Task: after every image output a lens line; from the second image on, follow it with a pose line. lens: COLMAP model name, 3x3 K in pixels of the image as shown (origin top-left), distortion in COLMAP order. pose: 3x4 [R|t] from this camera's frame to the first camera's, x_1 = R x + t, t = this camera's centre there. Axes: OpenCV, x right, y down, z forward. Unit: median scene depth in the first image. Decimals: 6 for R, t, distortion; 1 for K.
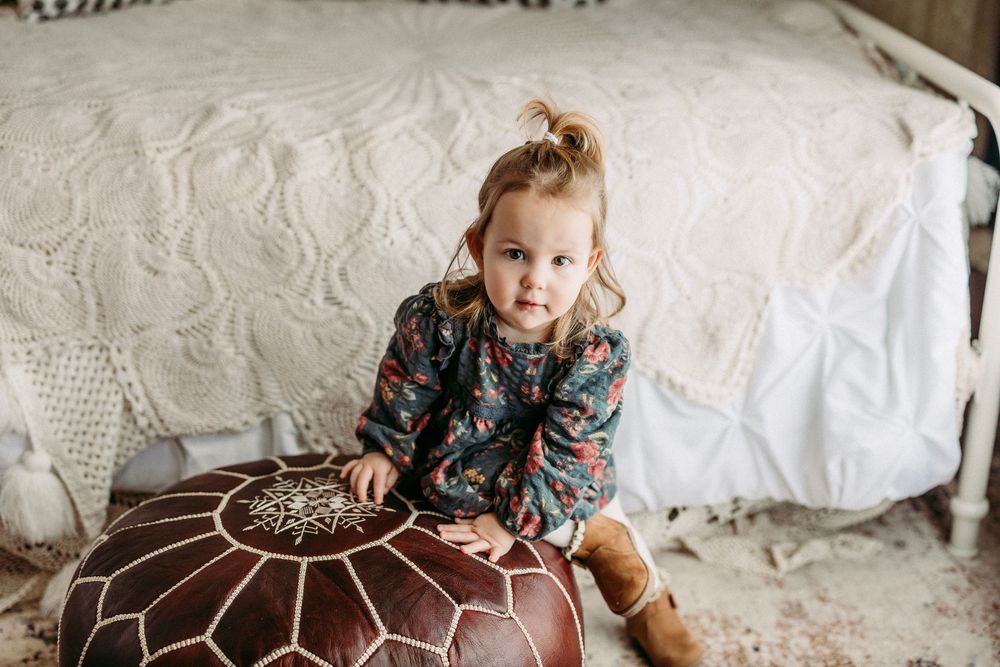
lens RADIAL K [[1464.2, 0, 500.0], [0, 1464.2, 333.5], [0, 0, 1]] dist [0.000622, -0.100252]
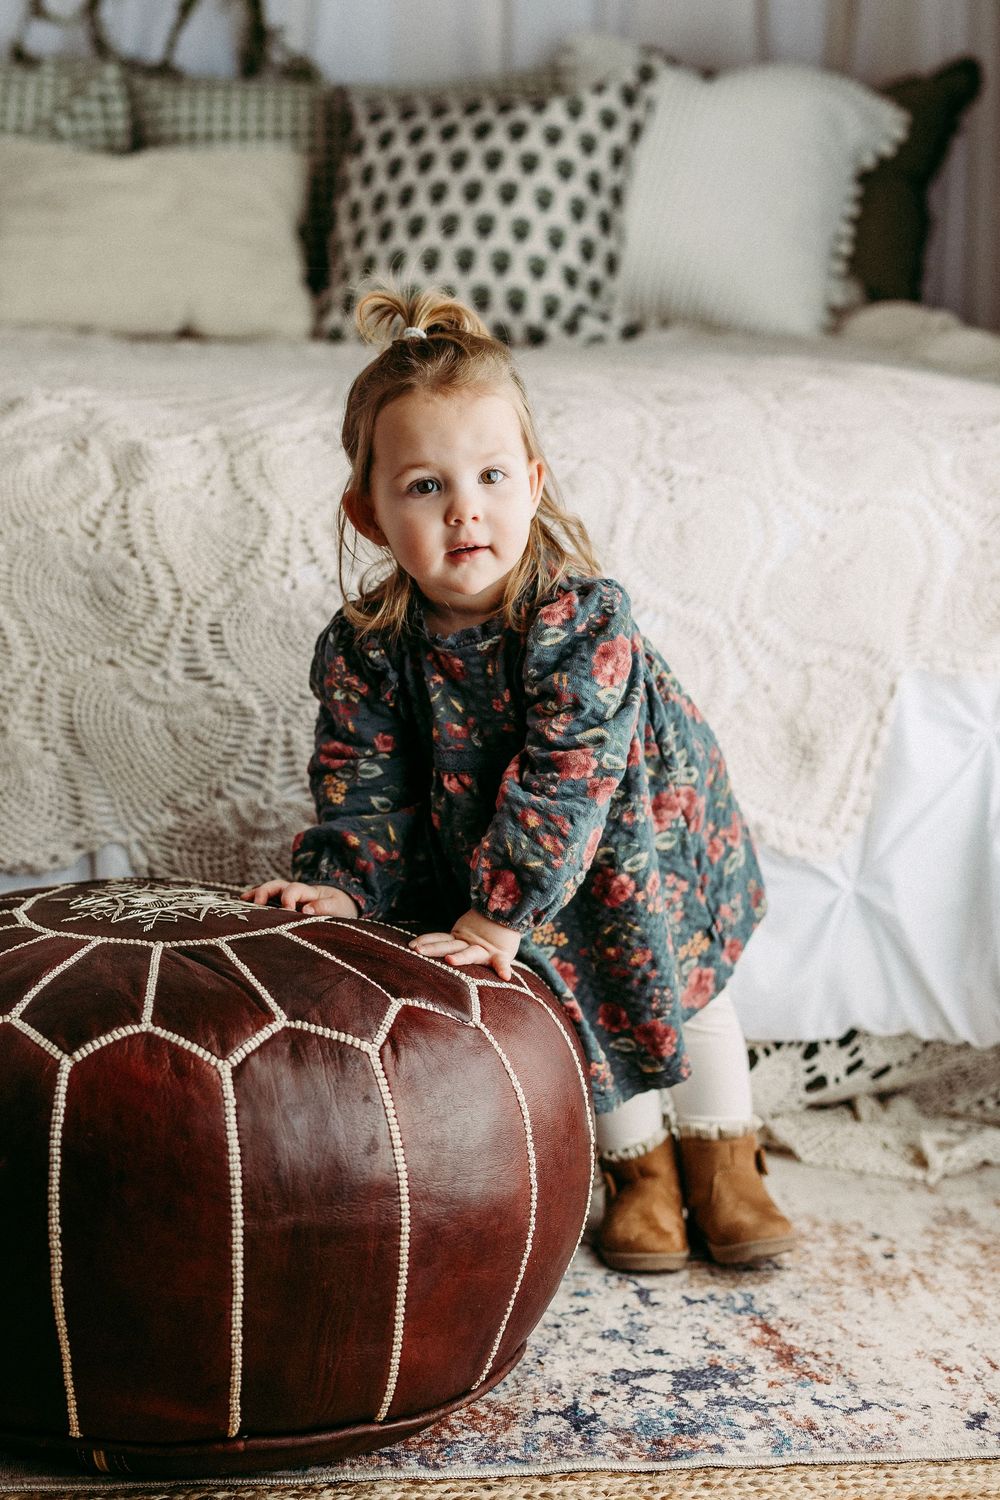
lens RADIAL K [[2928.0, 0, 336.9], [0, 2928.0, 668.8], [0, 0, 1]] dist [-0.018141, -0.033899]
pose [[0.999063, 0.008614, -0.042414, -0.000855], [-0.018104, 0.973312, -0.228771, 0.264544], [0.039311, 0.229325, 0.972556, -0.227206]]
